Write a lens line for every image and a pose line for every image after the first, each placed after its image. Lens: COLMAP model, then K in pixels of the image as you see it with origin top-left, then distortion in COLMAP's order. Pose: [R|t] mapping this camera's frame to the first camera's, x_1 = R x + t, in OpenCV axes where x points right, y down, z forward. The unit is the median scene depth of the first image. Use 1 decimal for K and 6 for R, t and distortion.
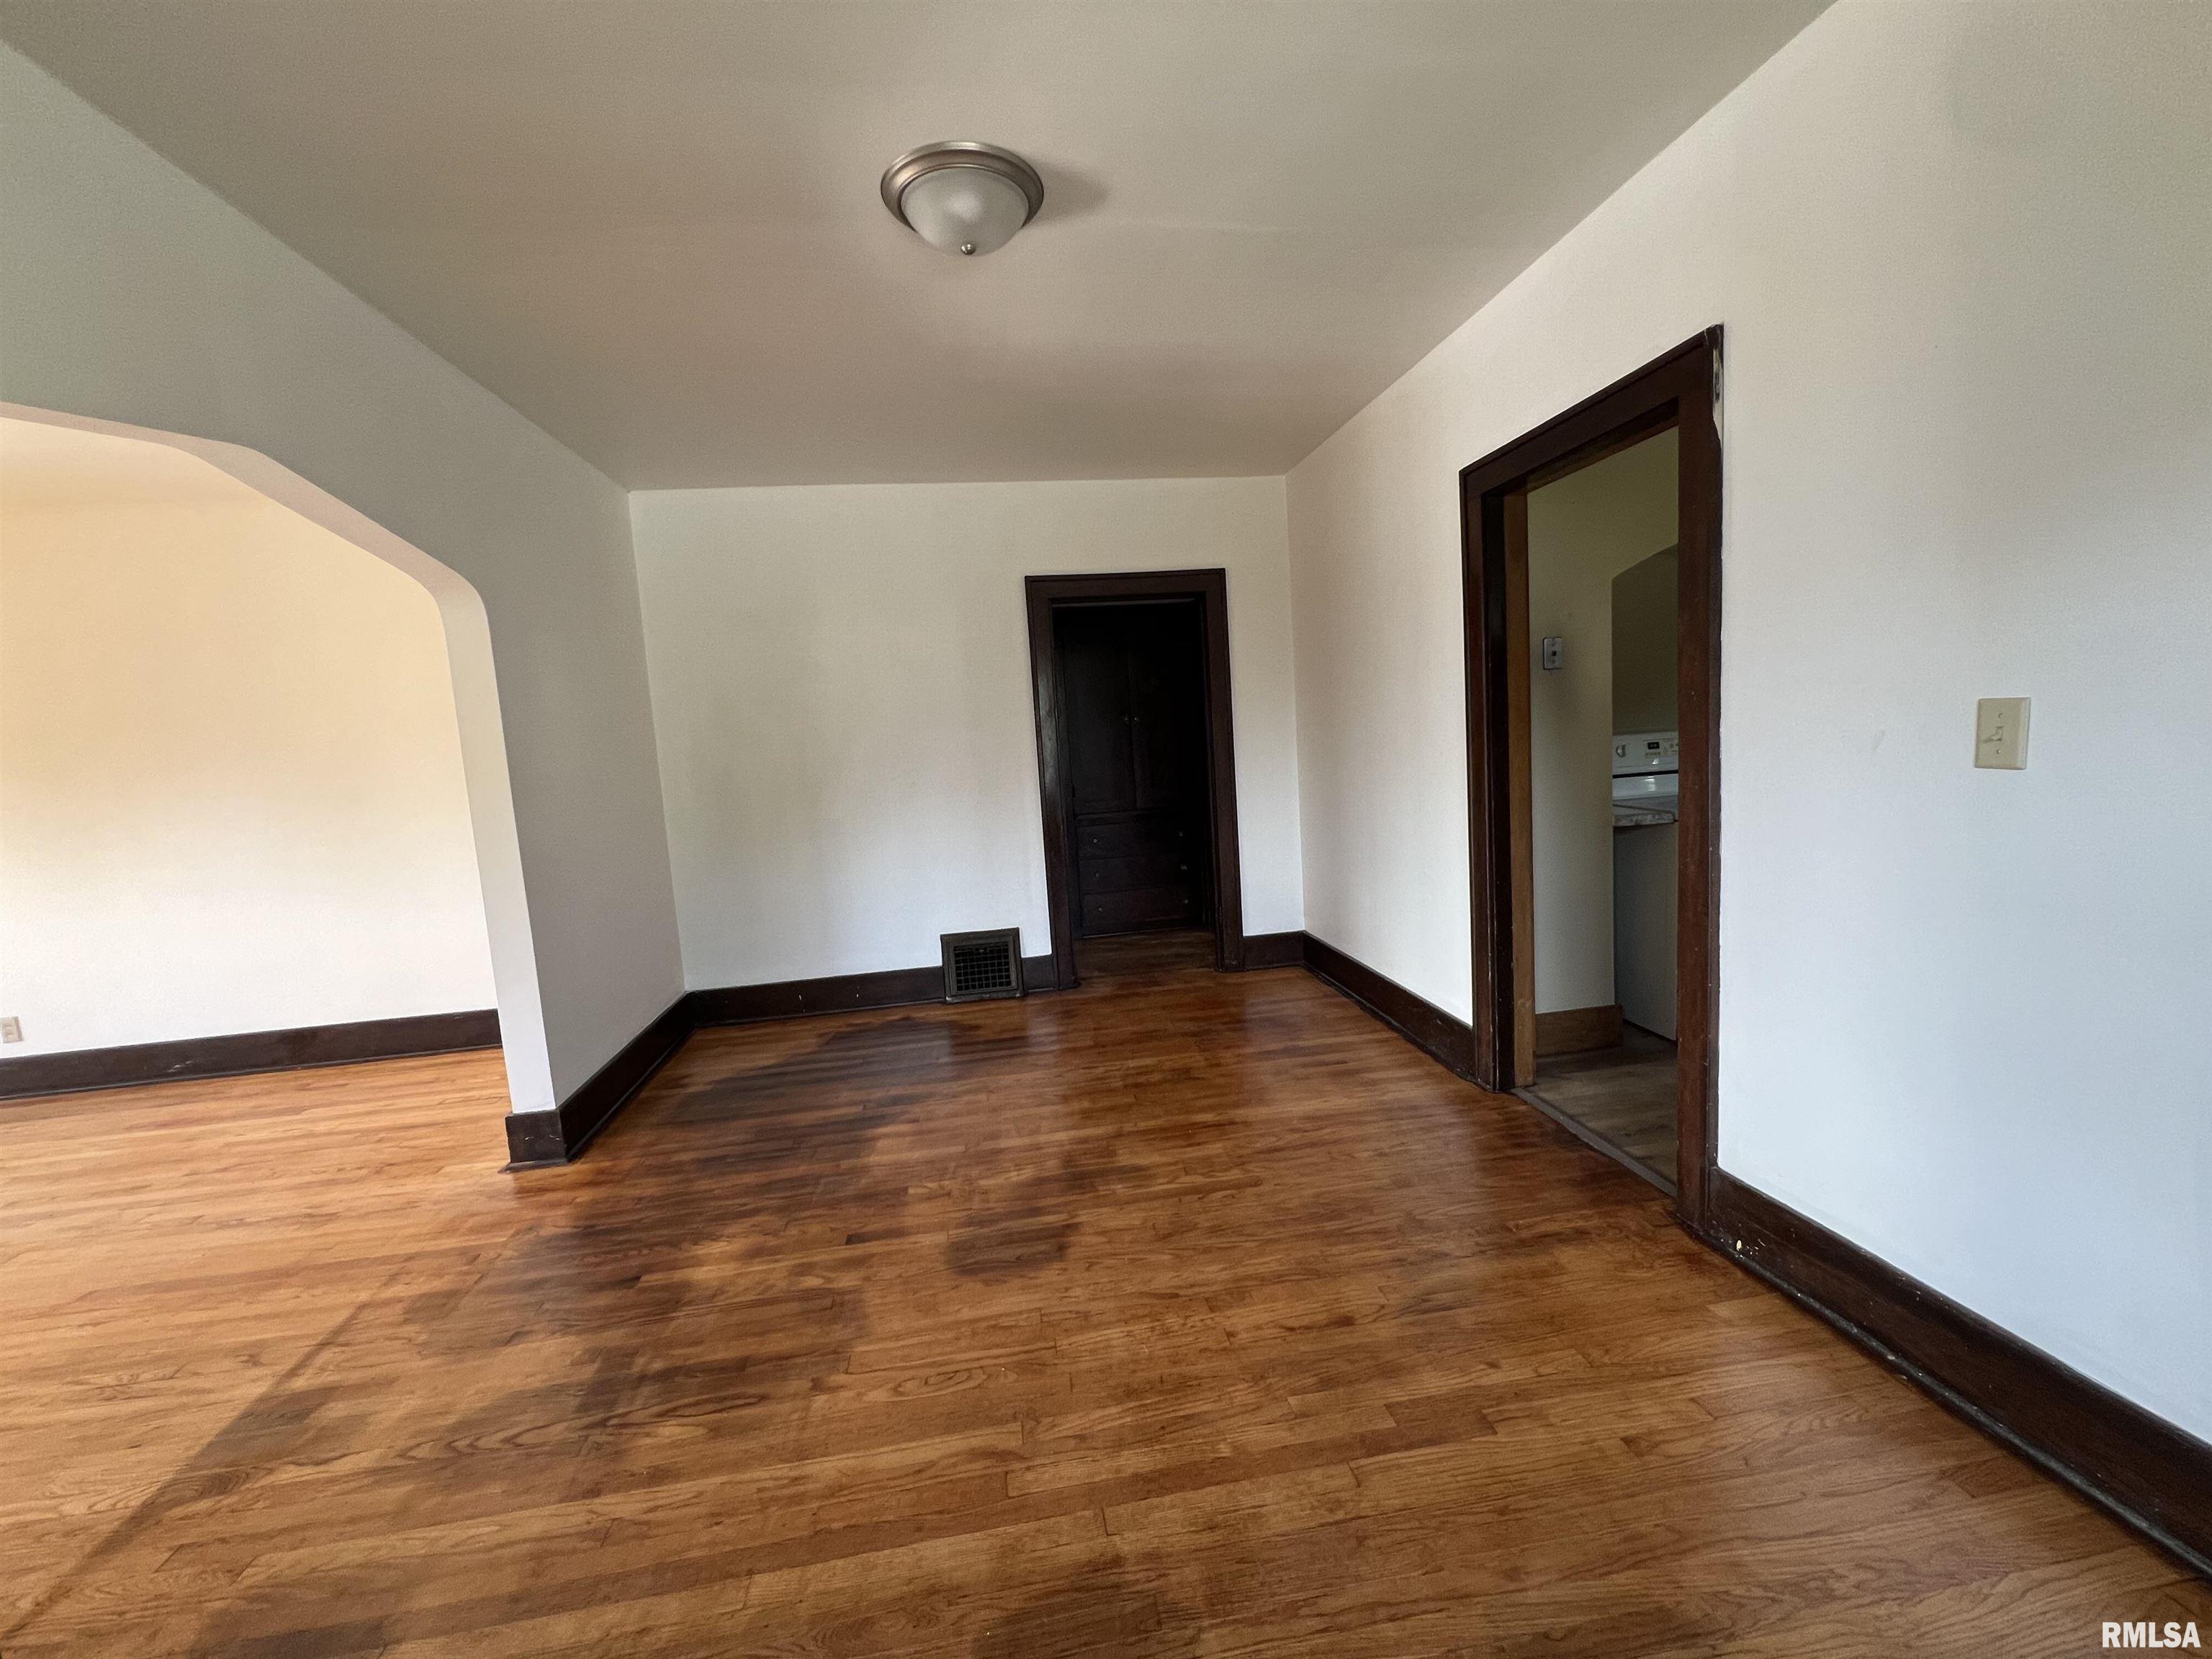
lens RADIAL K [[884.0, 0, 1103.2], [0, 884.0, 826.3], [0, 0, 1]] dist [-0.002719, -0.000047]
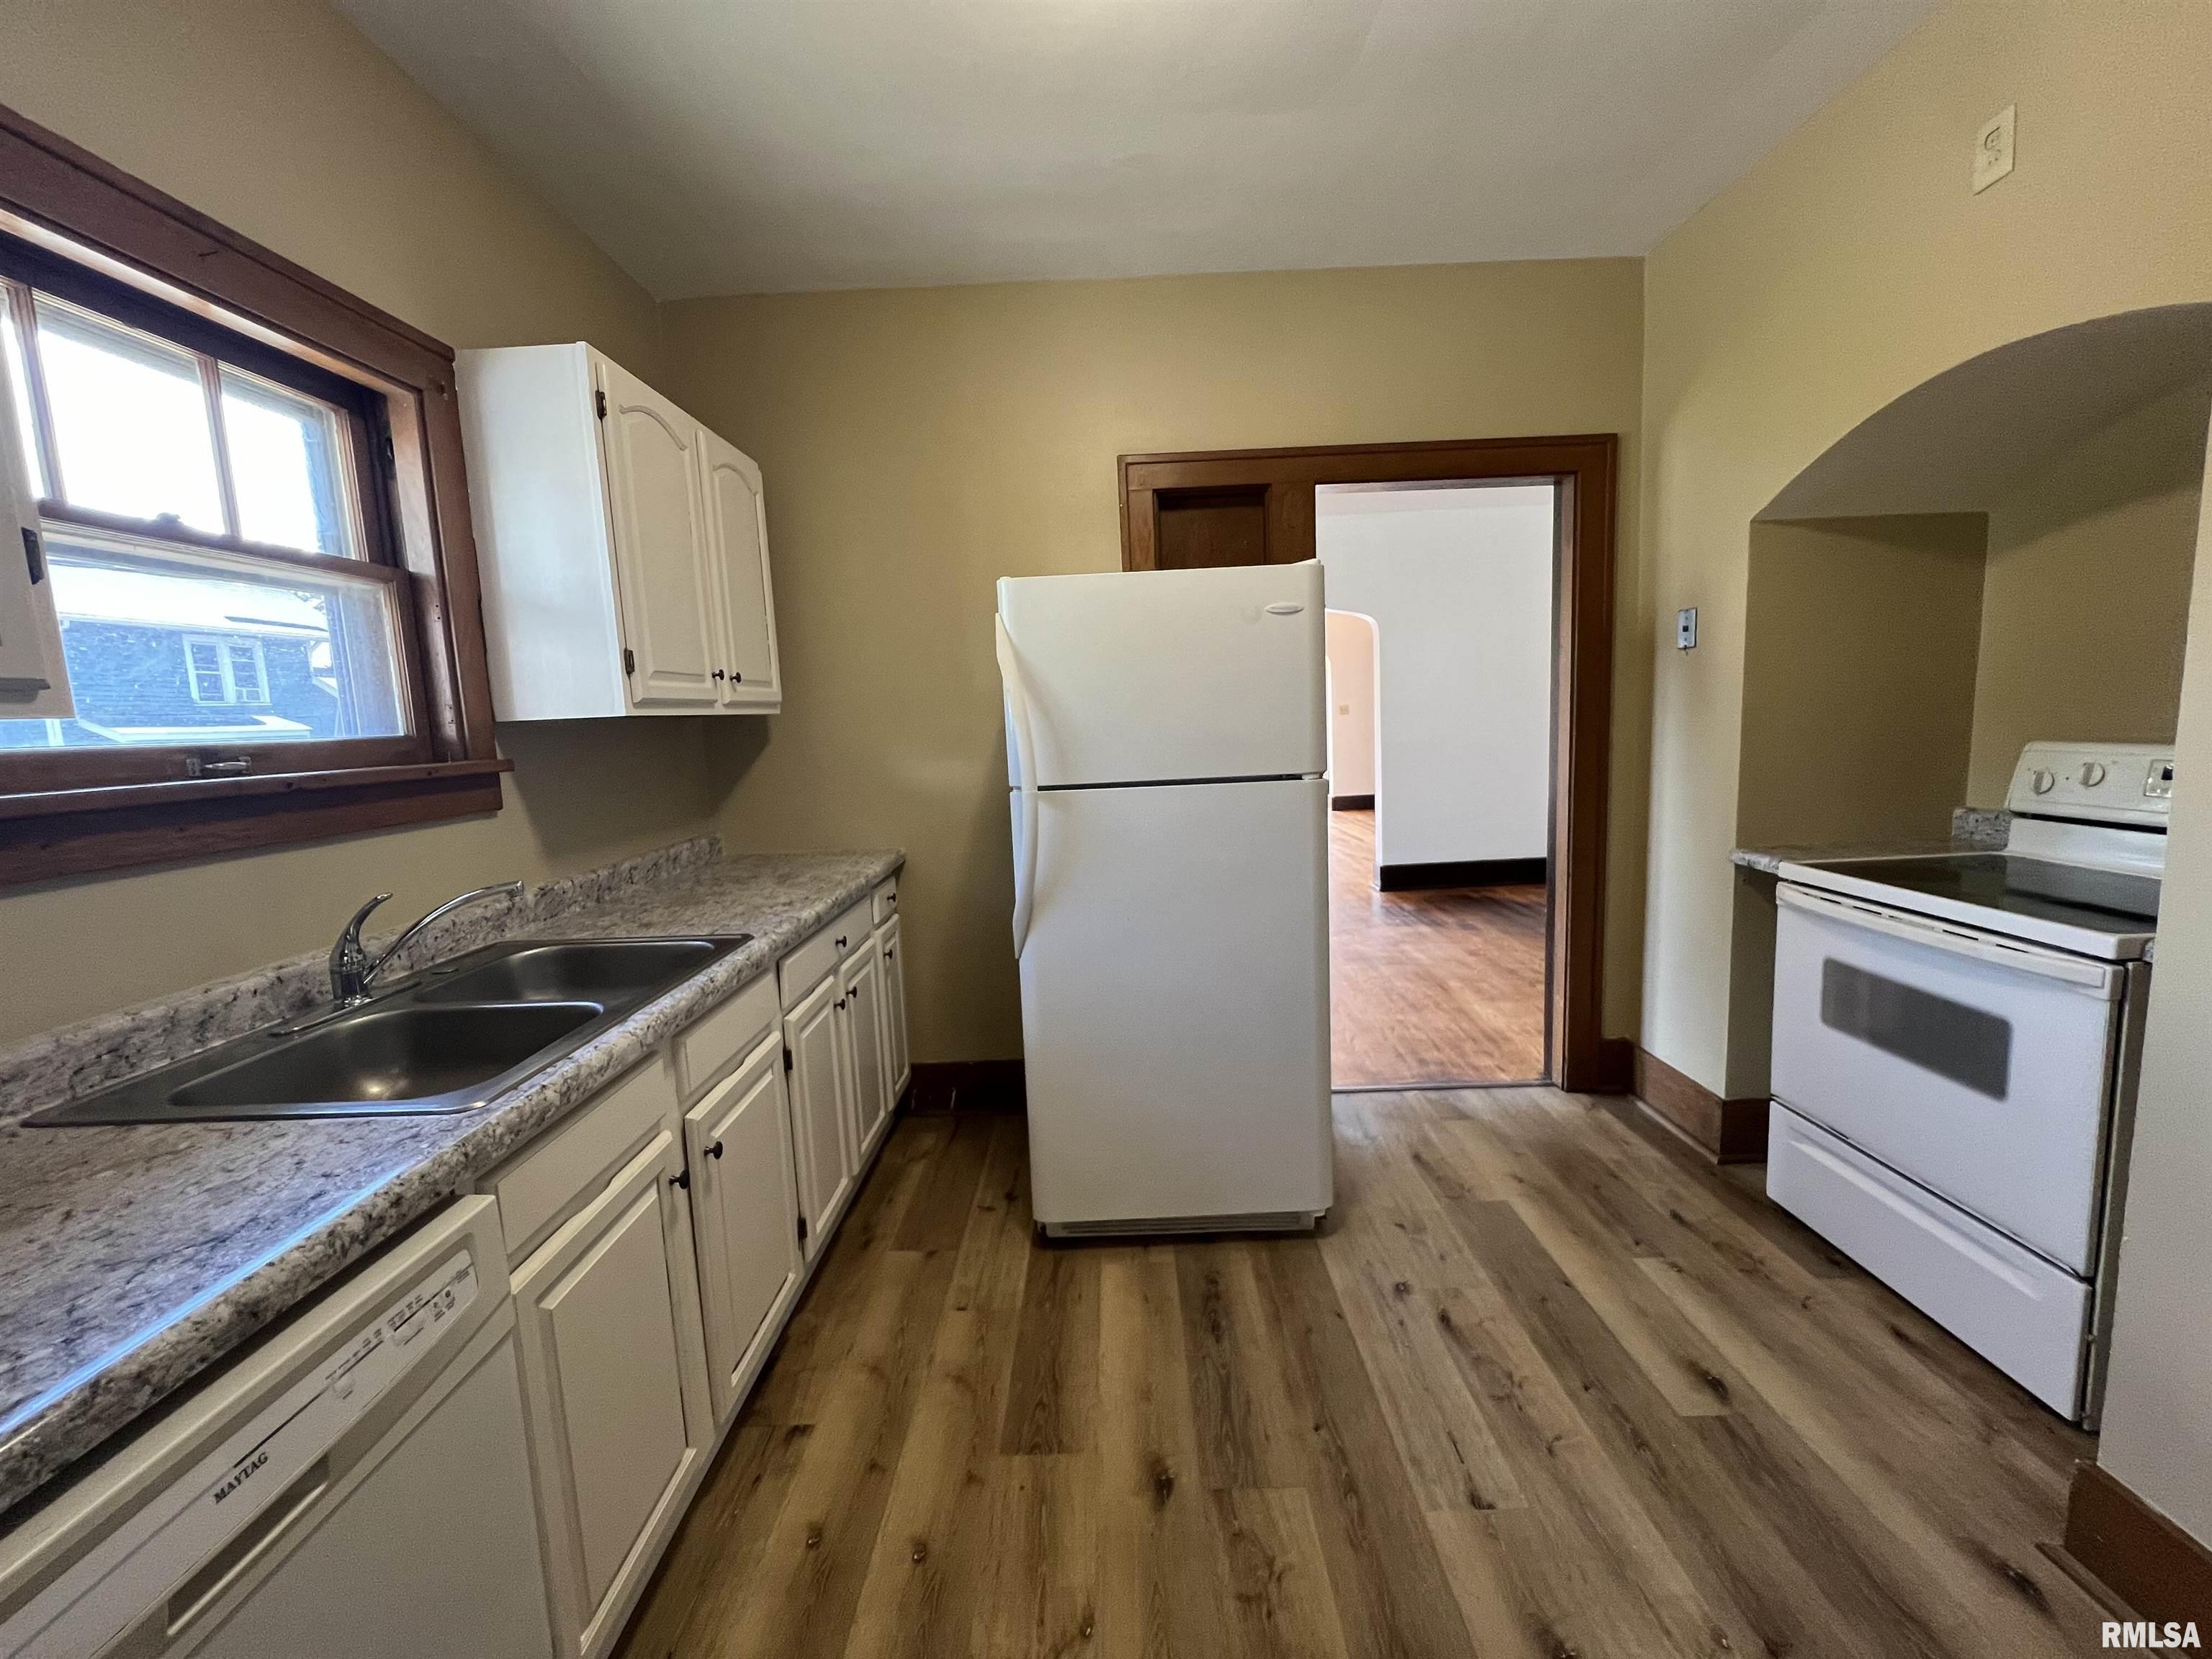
lens RADIAL K [[884.0, 0, 1103.2], [0, 884.0, 826.3], [0, 0, 1]] dist [-0.002719, -0.000047]
pose [[-0.154527, 0.197965, -0.967952, 1.396650], [-0.041763, 0.977535, 0.206592, -0.163250], [0.987105, 0.072348, -0.142788, 0.597693]]
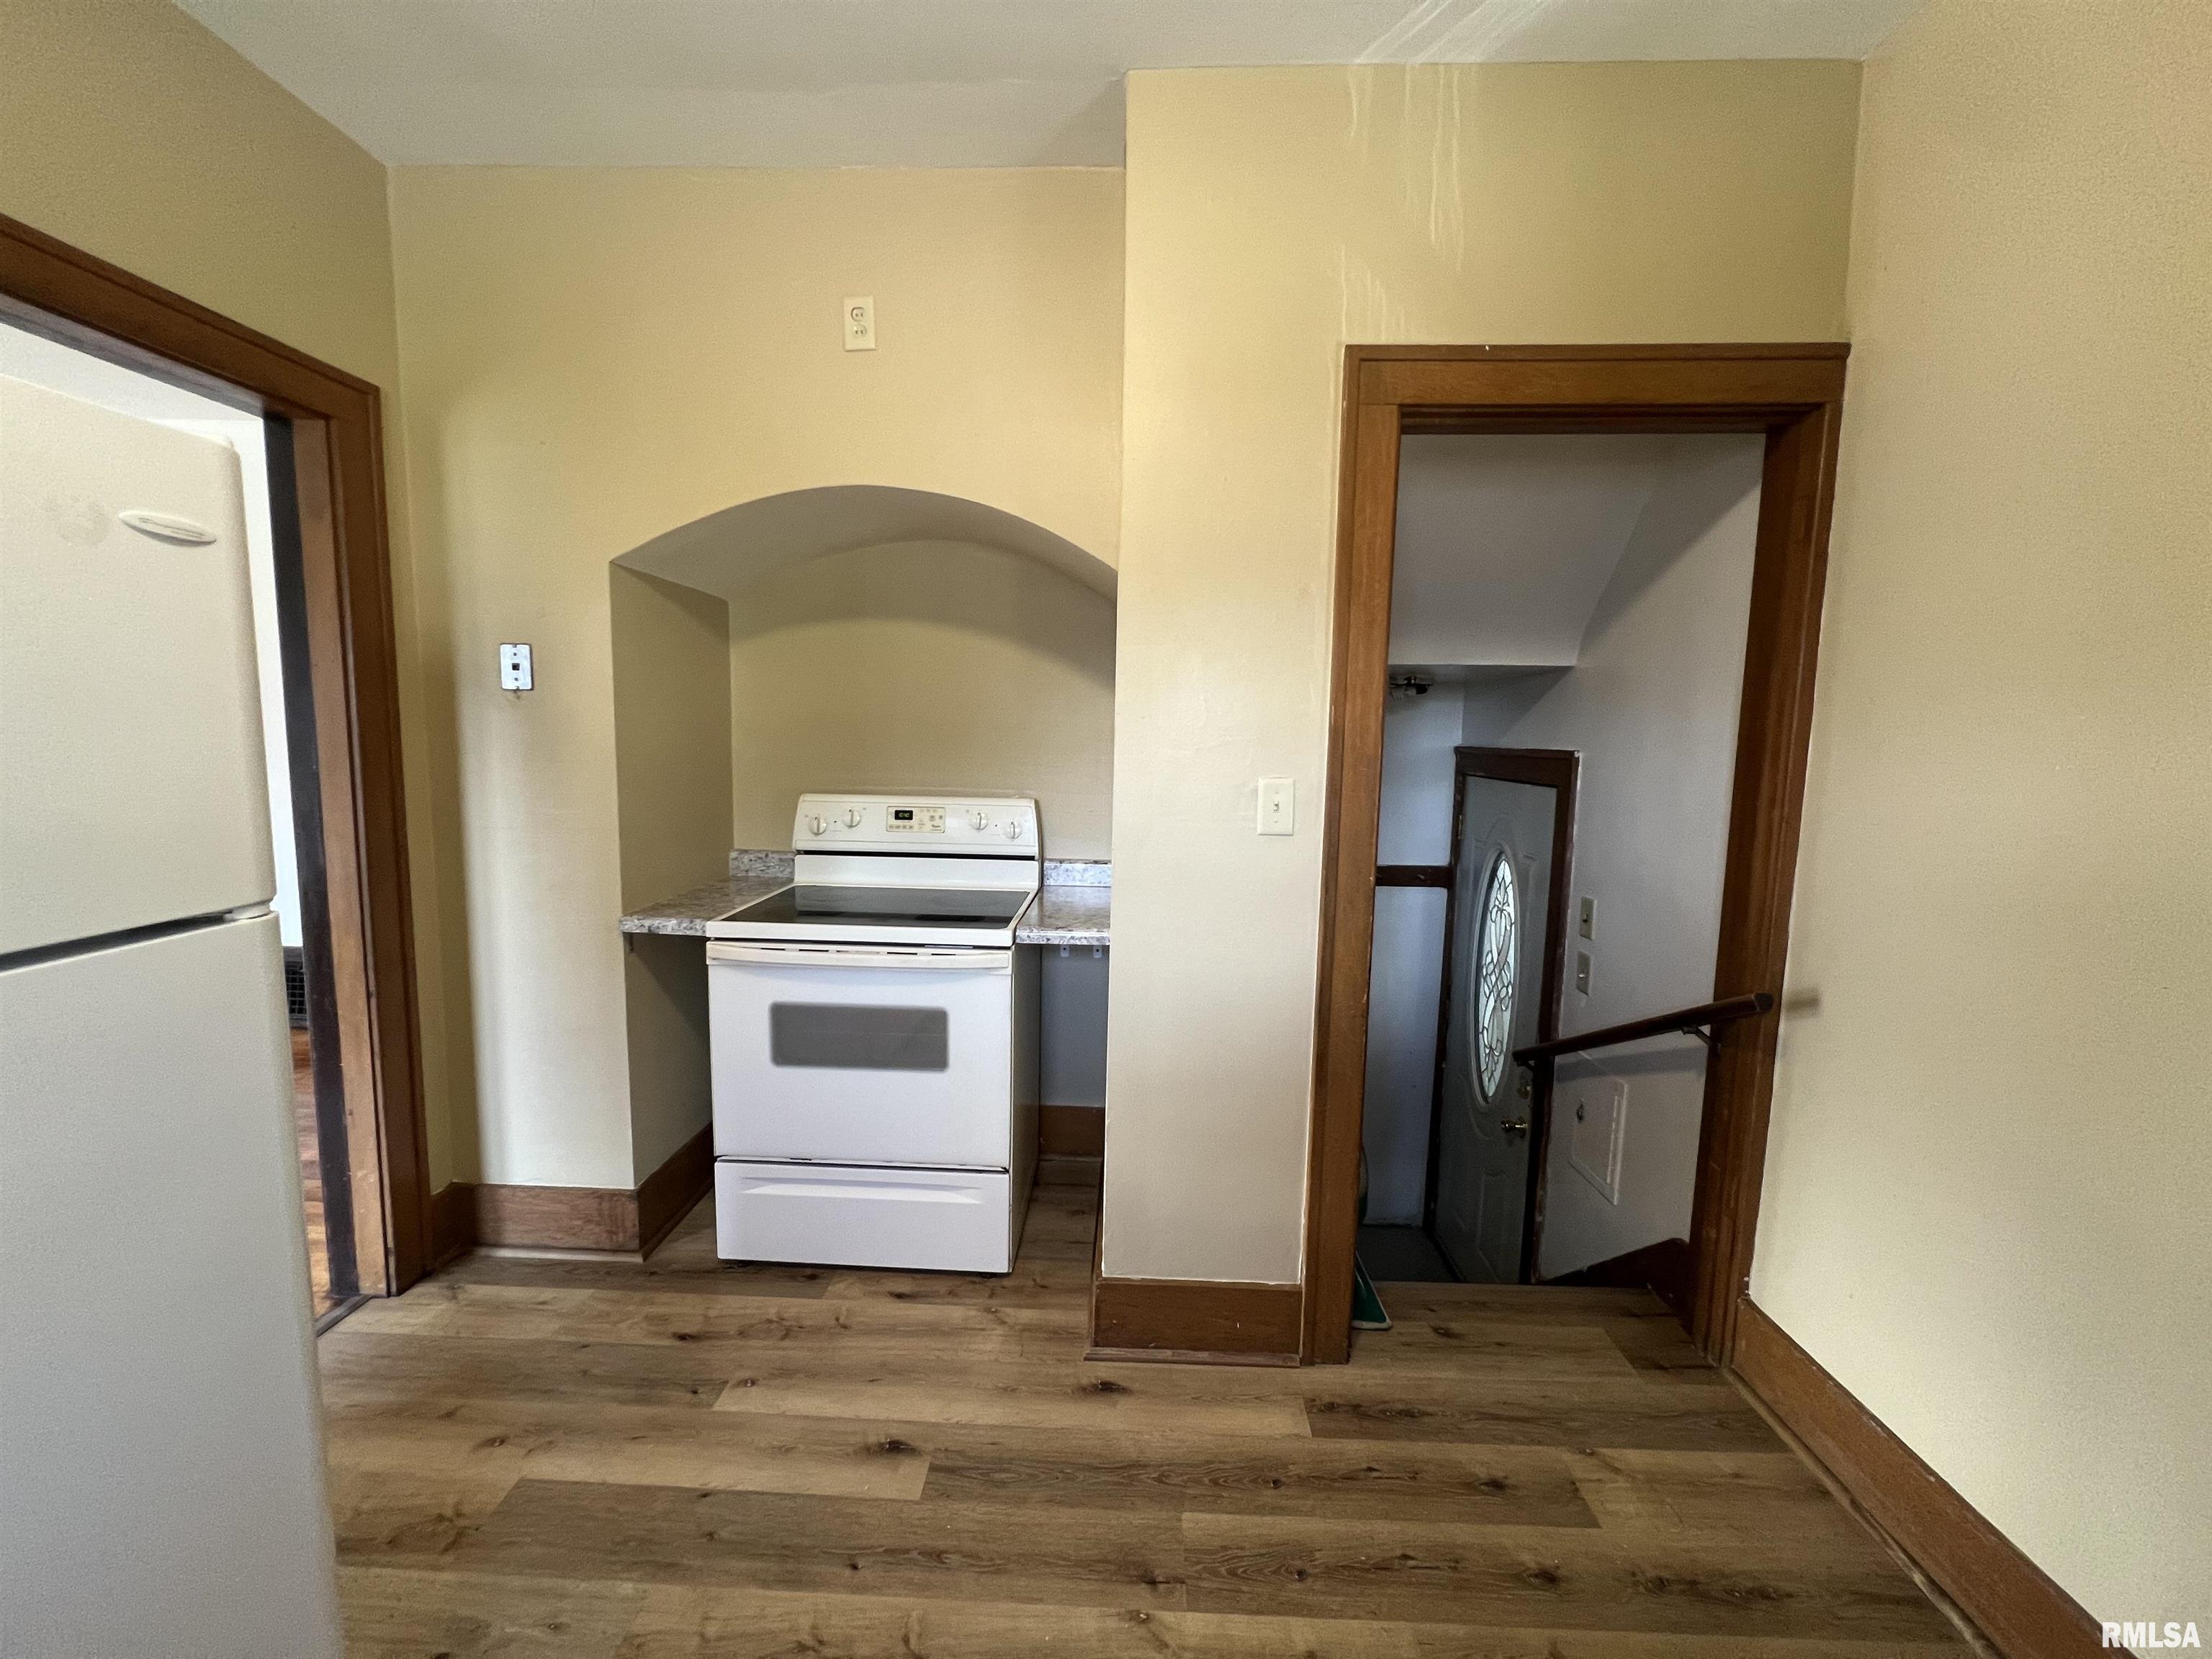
lens RADIAL K [[881.8, 0, 1100.2], [0, 881.8, 826.9], [0, 0, 1]] dist [-0.002384, -0.000077]
pose [[0.978453, 0.106107, -0.177116, 1.069018], [-0.103511, 0.994342, 0.023863, -0.136505], [0.178646, -0.005015, 0.983901, 0.414899]]
